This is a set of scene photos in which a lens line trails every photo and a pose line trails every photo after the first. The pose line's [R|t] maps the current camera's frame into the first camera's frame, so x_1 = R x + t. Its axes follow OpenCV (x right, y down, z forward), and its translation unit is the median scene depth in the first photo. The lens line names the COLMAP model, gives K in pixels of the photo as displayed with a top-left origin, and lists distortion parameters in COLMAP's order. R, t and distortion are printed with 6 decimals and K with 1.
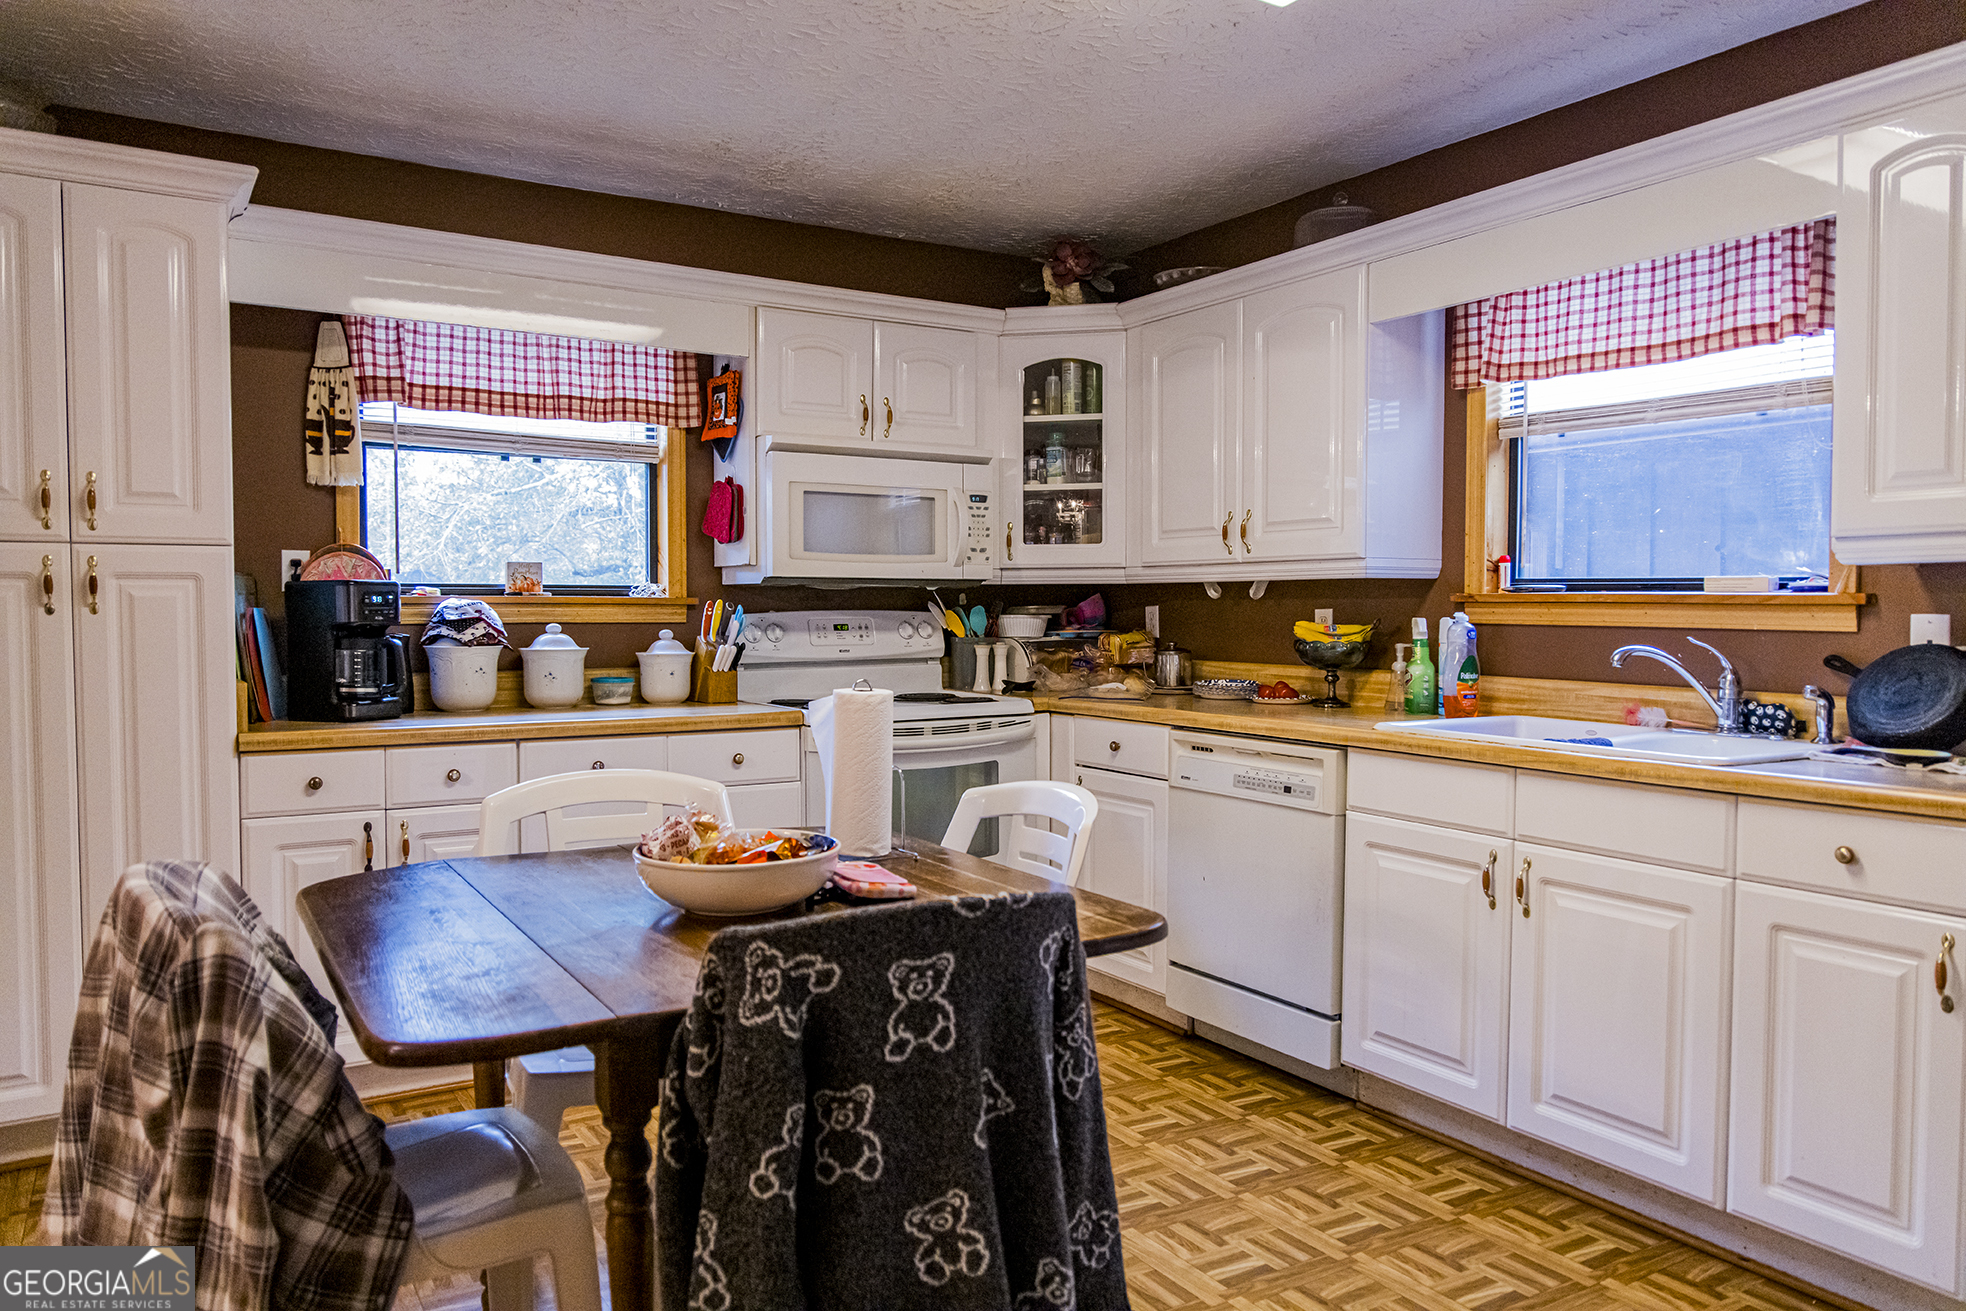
lens RADIAL K [[1362.1, 0, 987.4], [0, 1362.1, 655.8], [0, 0, 1]] dist [-0.009450, 0.007182]
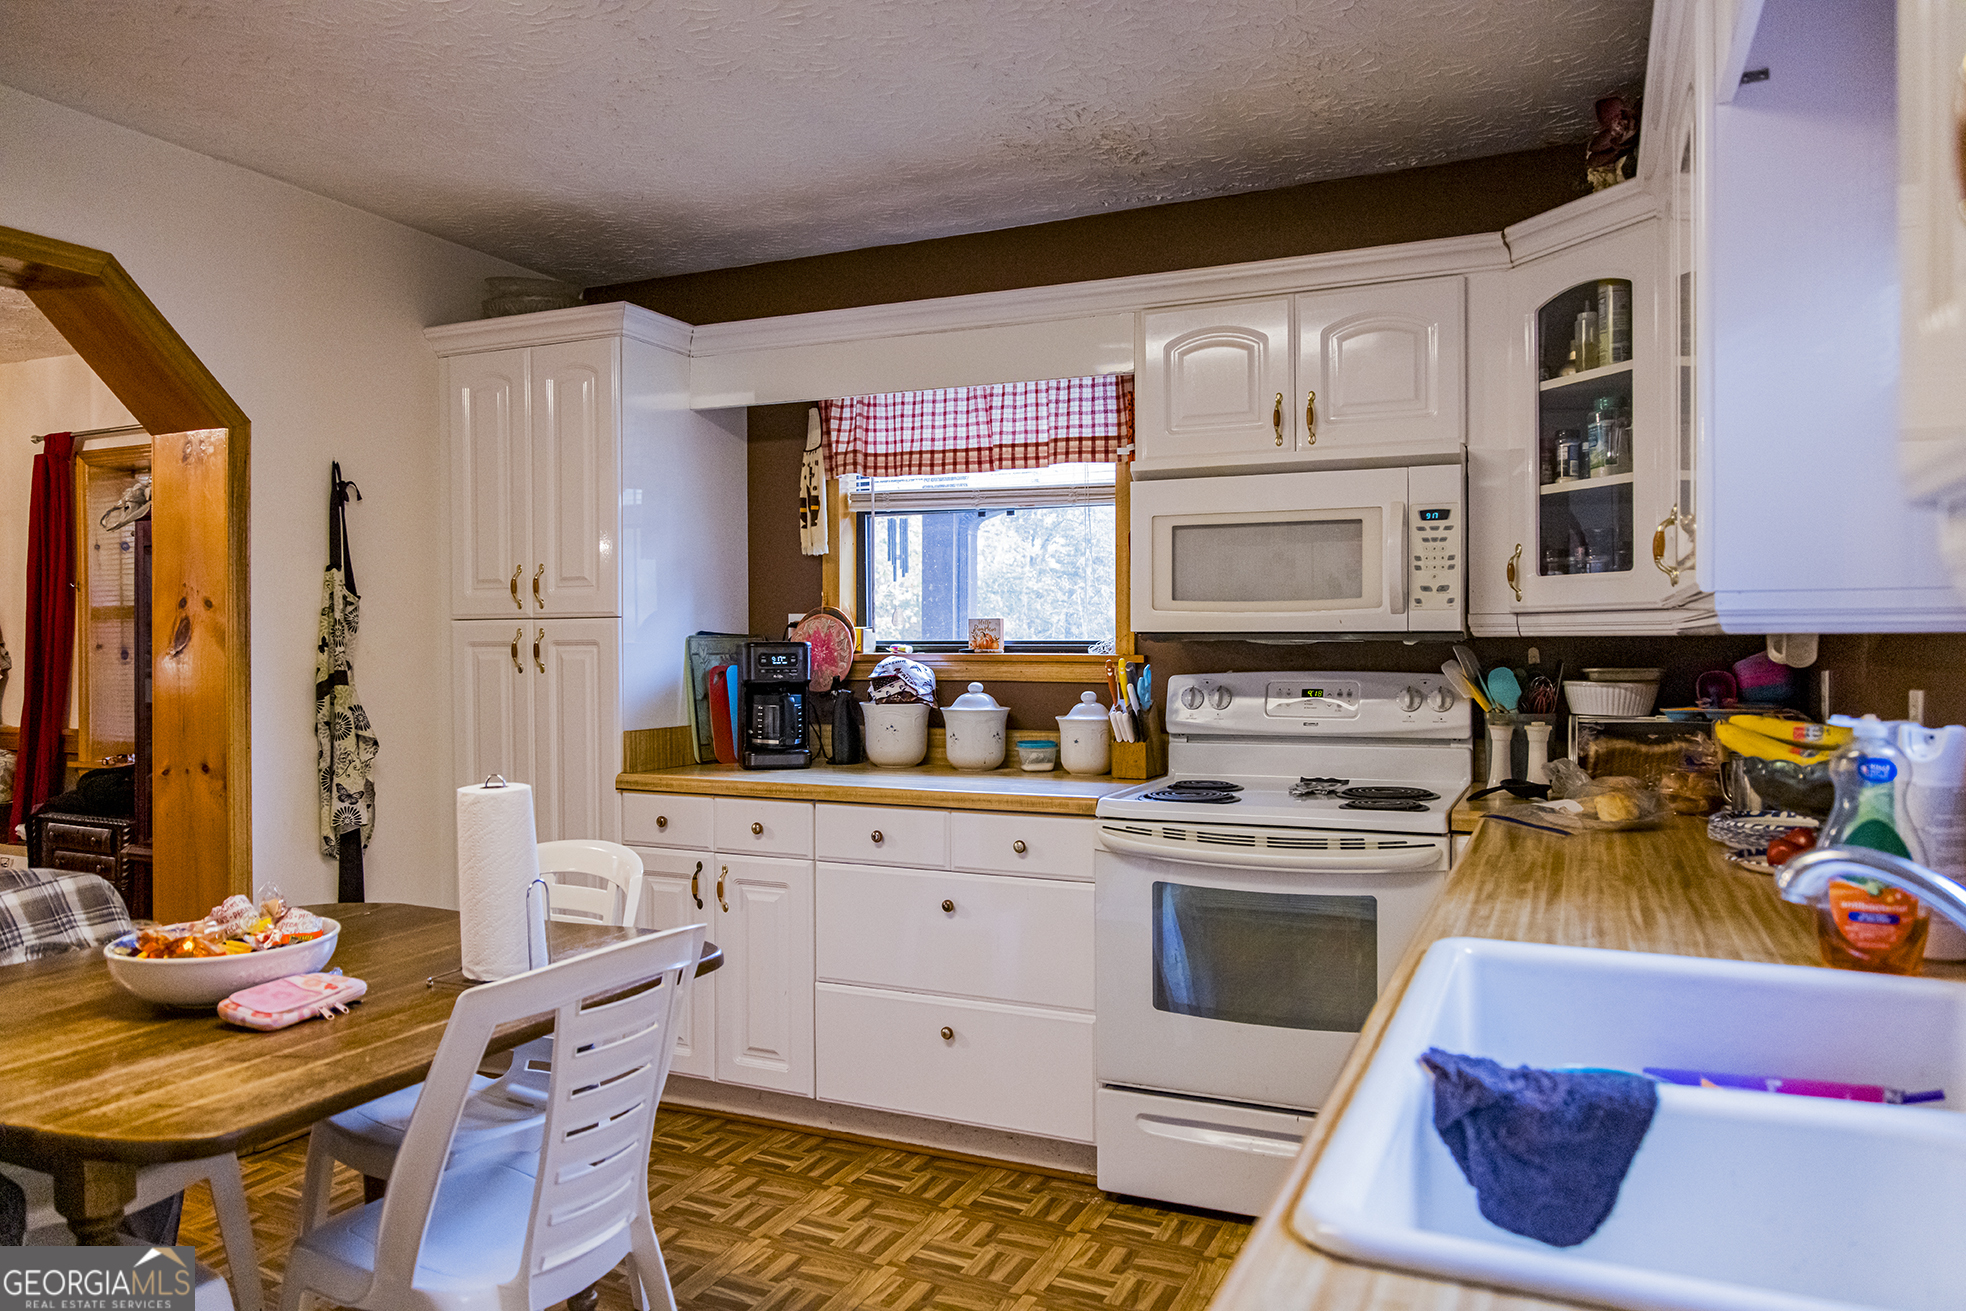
lens RADIAL K [[1362.1, 0, 983.0], [0, 1362.1, 651.7], [0, 0, 1]] dist [-0.009450, 0.007182]
pose [[0.544077, 0.007548, -0.839001, 0.480385], [-0.025101, 0.999658, -0.007284, -0.037359], [0.838660, 0.025023, 0.544081, 0.462134]]
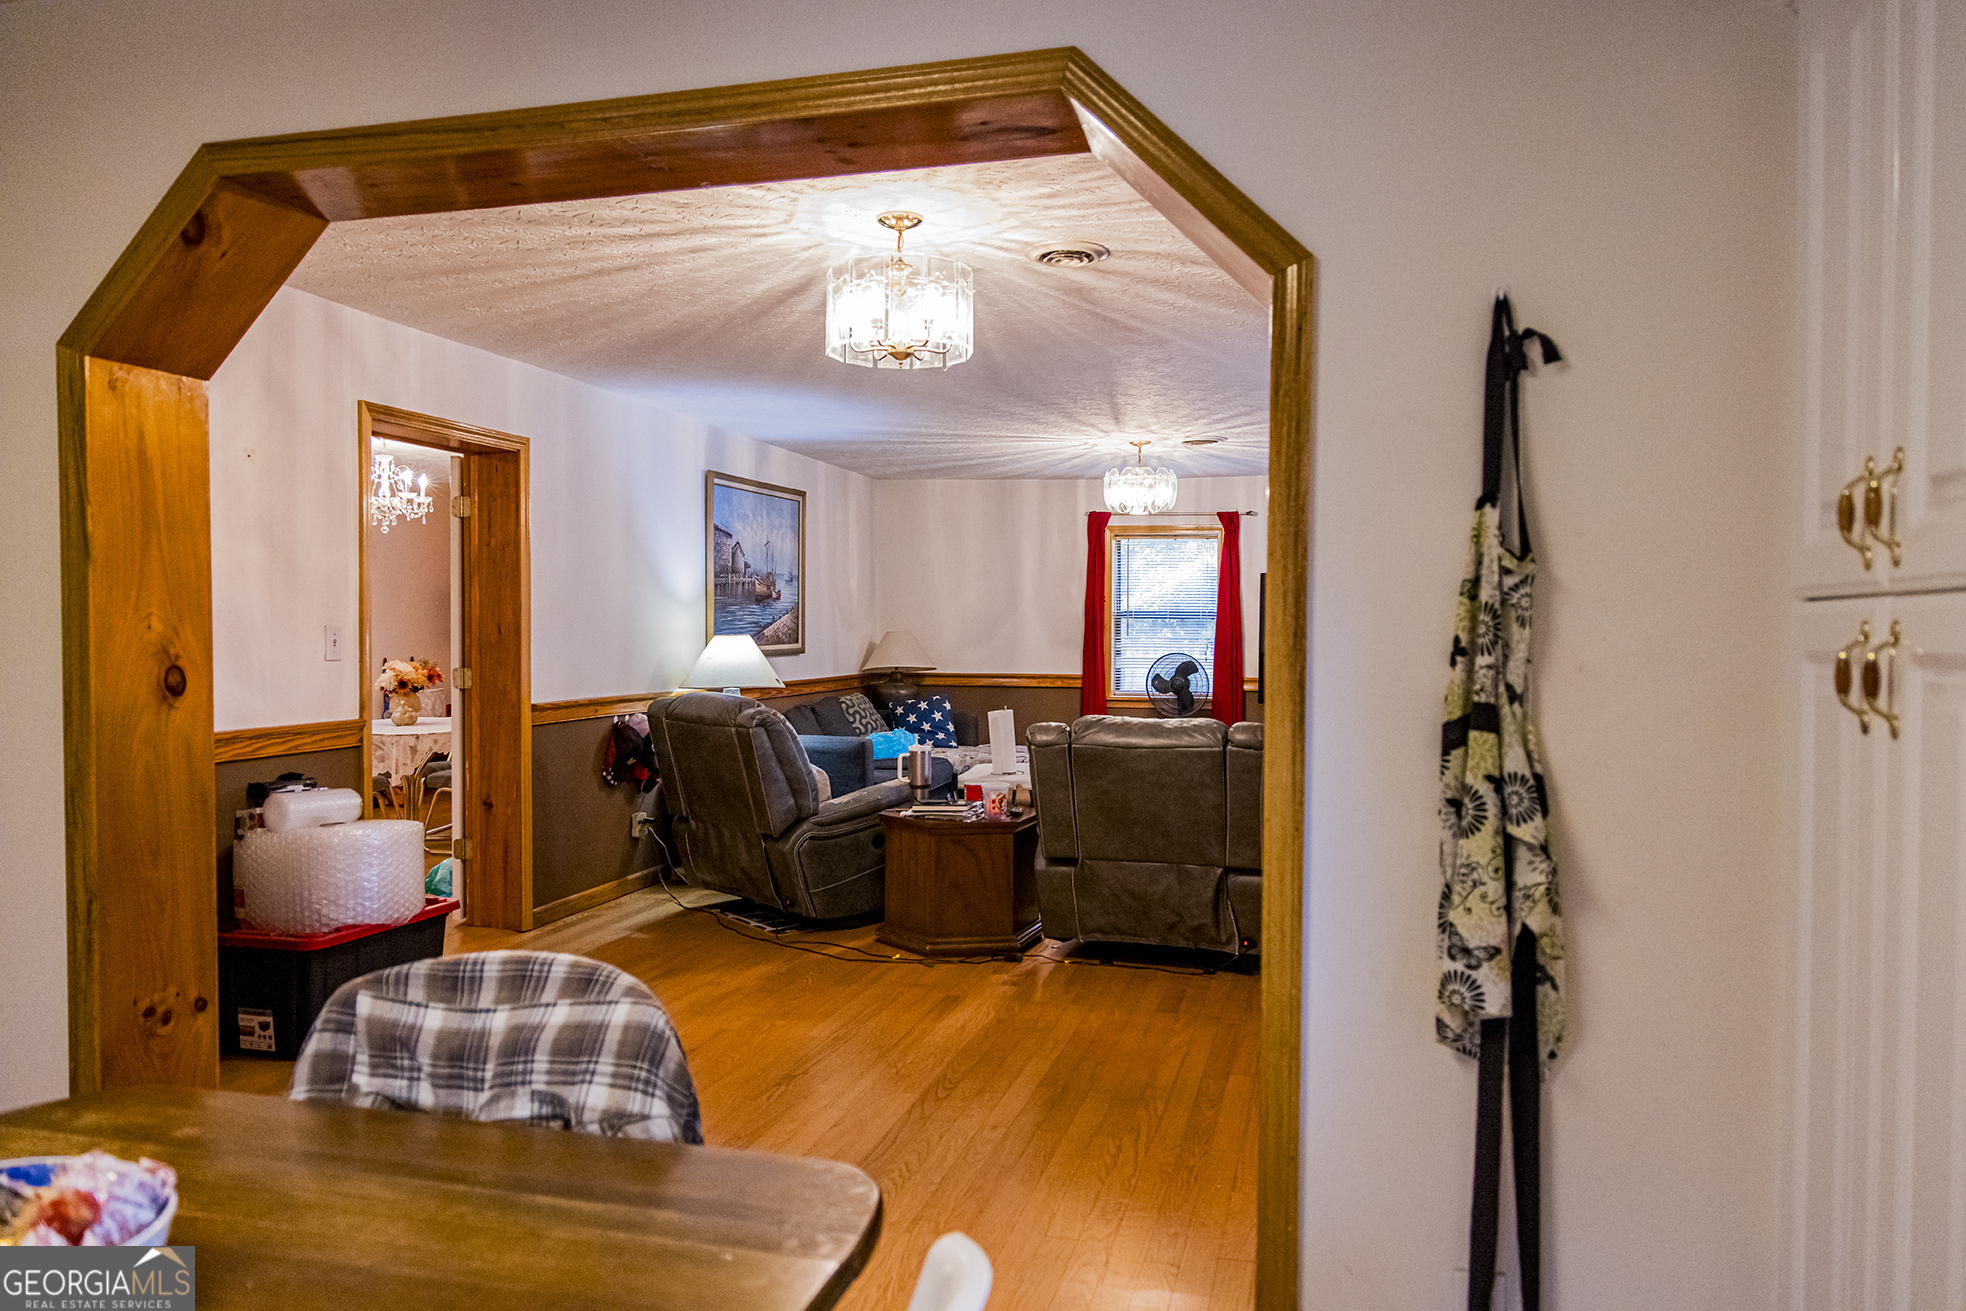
lens RADIAL K [[1362.1, 0, 987.3], [0, 1362.1, 649.7], [0, 0, 1]] dist [-0.009450, 0.007182]
pose [[-0.721496, 0.003718, -0.692408, -0.062956], [-0.031449, 0.998778, 0.038134, -0.050926], [0.691704, 0.049289, -0.720498, 0.810139]]
